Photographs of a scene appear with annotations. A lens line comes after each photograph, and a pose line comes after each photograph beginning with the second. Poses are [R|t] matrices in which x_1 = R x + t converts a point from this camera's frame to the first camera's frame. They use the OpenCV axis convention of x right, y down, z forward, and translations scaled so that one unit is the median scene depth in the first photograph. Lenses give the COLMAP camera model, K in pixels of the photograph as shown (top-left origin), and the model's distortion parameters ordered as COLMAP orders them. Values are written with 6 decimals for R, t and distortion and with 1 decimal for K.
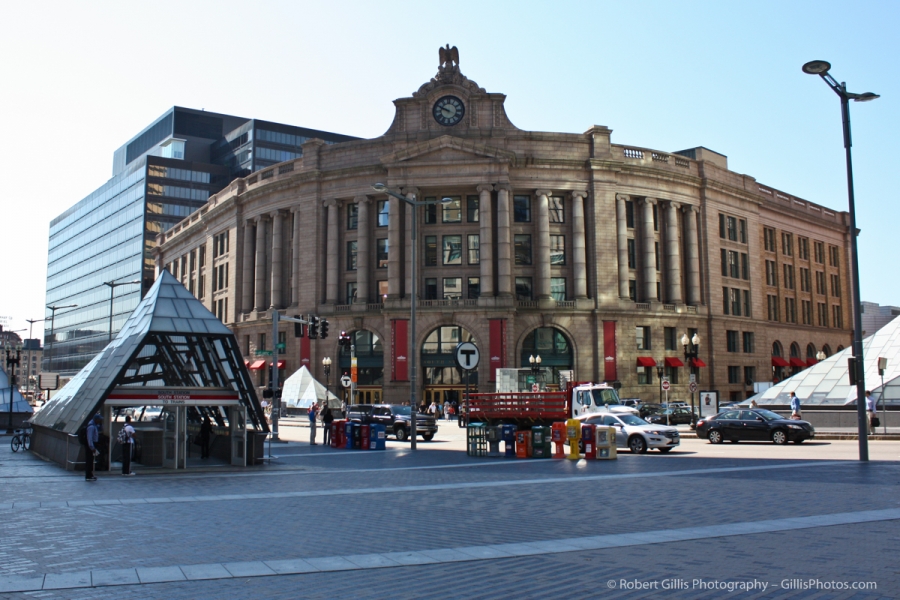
lens RADIAL K [[790.5, 0, 450.0], [0, 790.5, 300.0], [0, 0, 1]] dist [-0.178860, 0.146116]
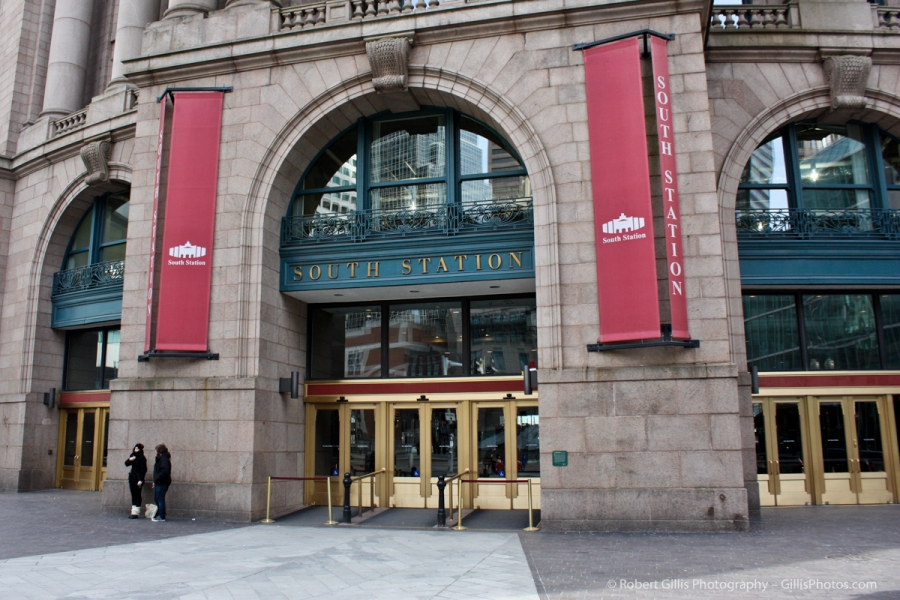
lens RADIAL K [[790.5, 0, 450.0], [0, 790.5, 300.0], [0, 0, 1]] dist [-0.178860, 0.146116]
pose [[0.990174, -0.033232, -0.135834, 0.041113], [0.022604, 0.996614, -0.079049, 0.107990], [0.138001, 0.075201, 0.987573, 0.814413]]
